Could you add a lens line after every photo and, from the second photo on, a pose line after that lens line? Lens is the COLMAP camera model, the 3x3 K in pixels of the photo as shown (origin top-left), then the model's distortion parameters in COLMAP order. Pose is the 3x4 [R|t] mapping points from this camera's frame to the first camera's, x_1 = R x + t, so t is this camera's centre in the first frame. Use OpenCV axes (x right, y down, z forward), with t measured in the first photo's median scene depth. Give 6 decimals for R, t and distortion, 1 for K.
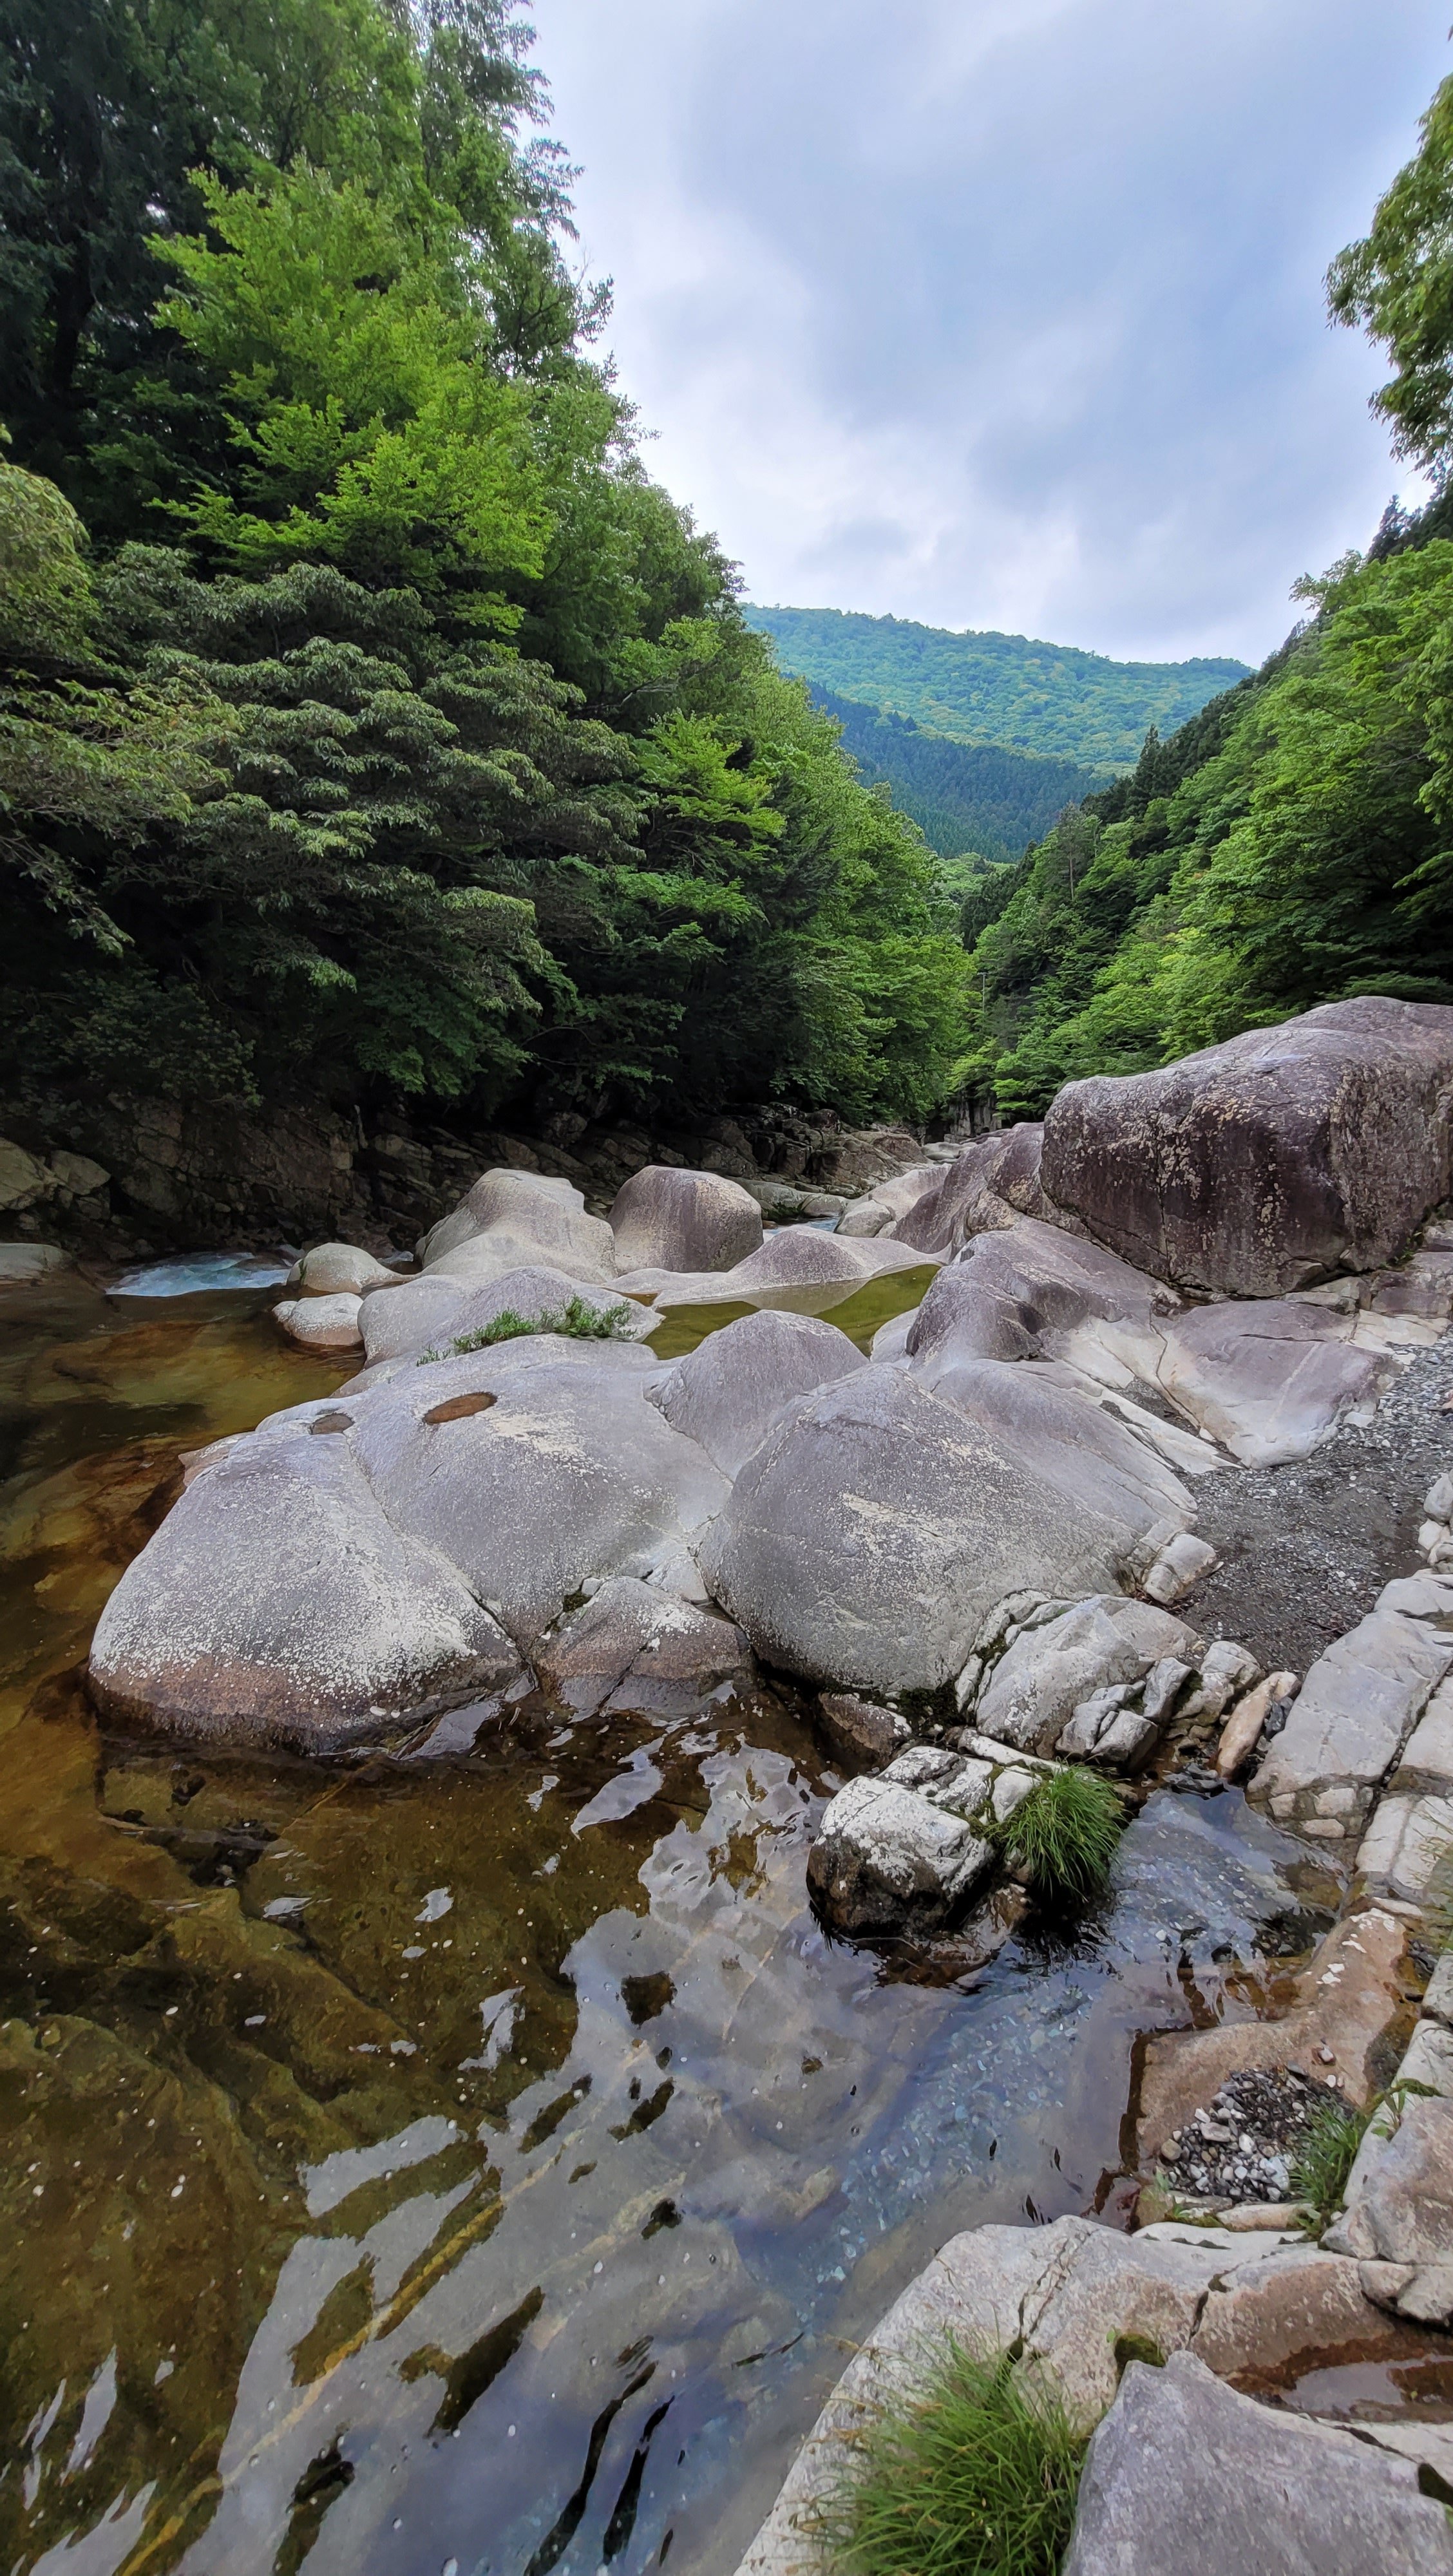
lens RADIAL K [[1030.6, 0, 732.5], [0, 1030.6, 1283.1], [0, 0, 1]] dist [0.003686, -0.000997]
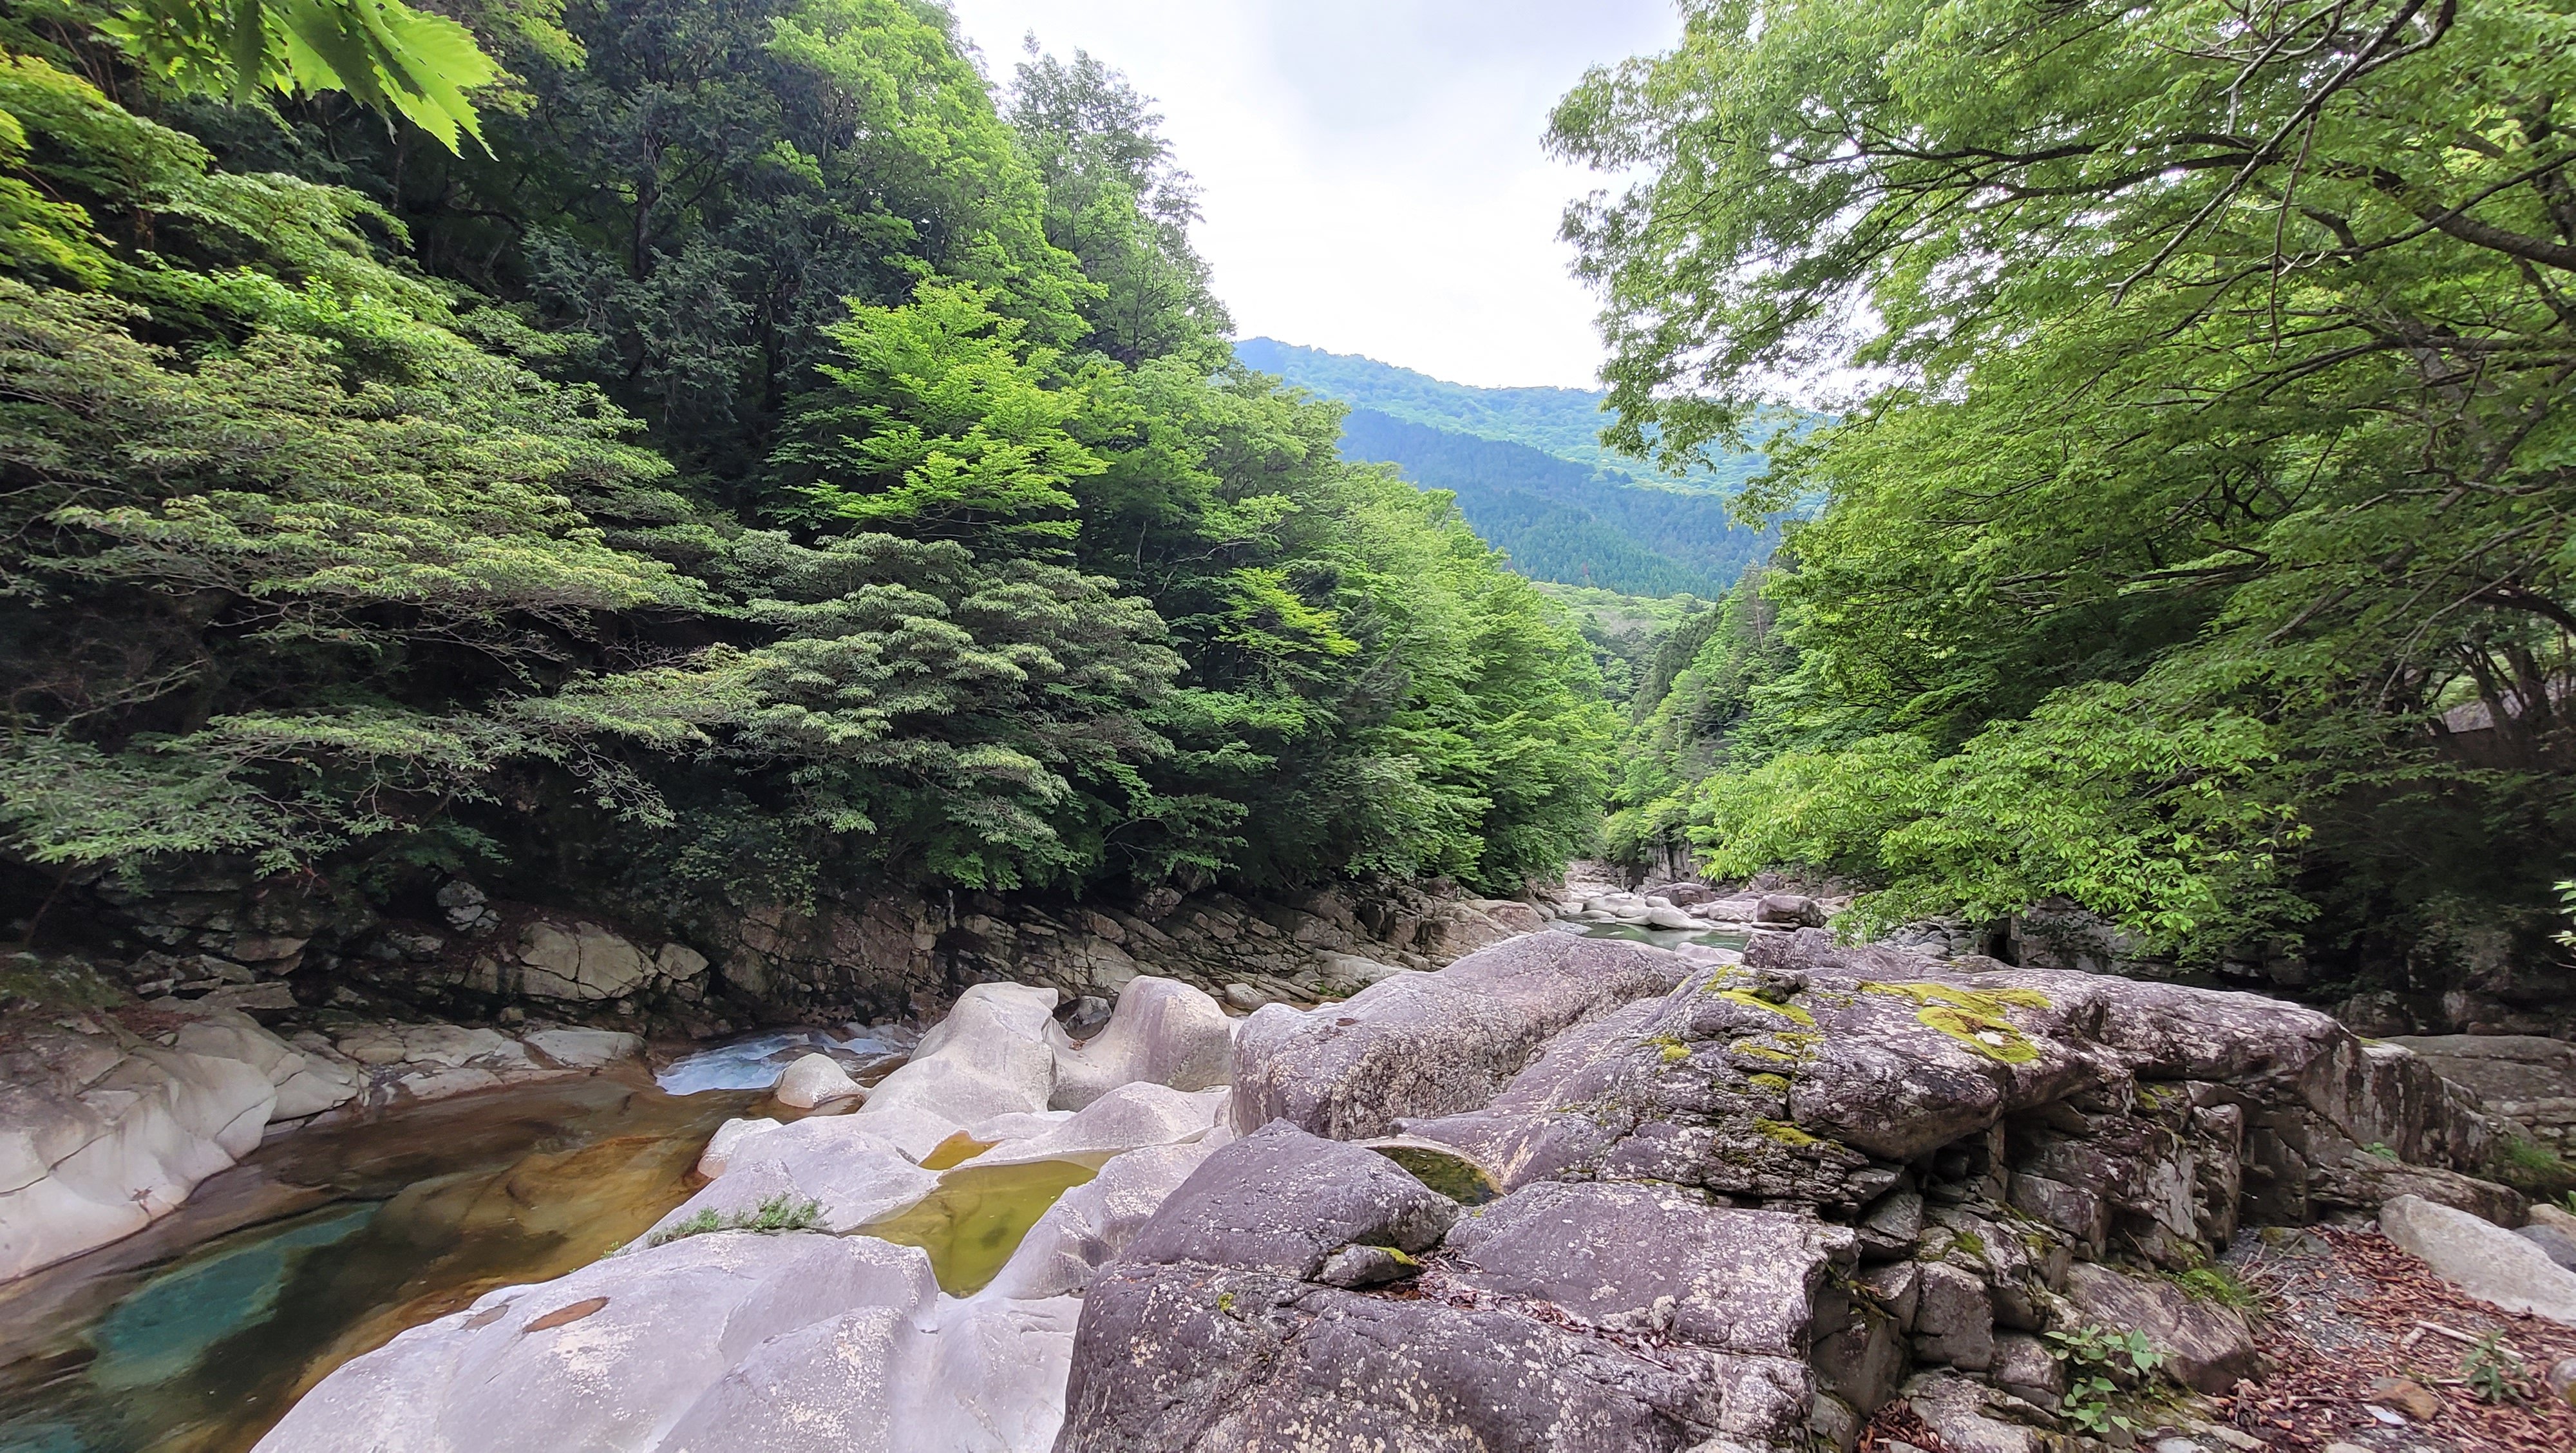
lens RADIAL K [[1030.6, 0, 1271.5], [0, 1030.6, 727.5], [0, 0, 1]] dist [0.003686, -0.000997]
pose [[0.983639, 0.001709, -0.180144, 0.215339], [-0.049039, 0.964735, -0.258616, -0.077156], [0.173349, 0.263219, 0.949034, -0.077549]]
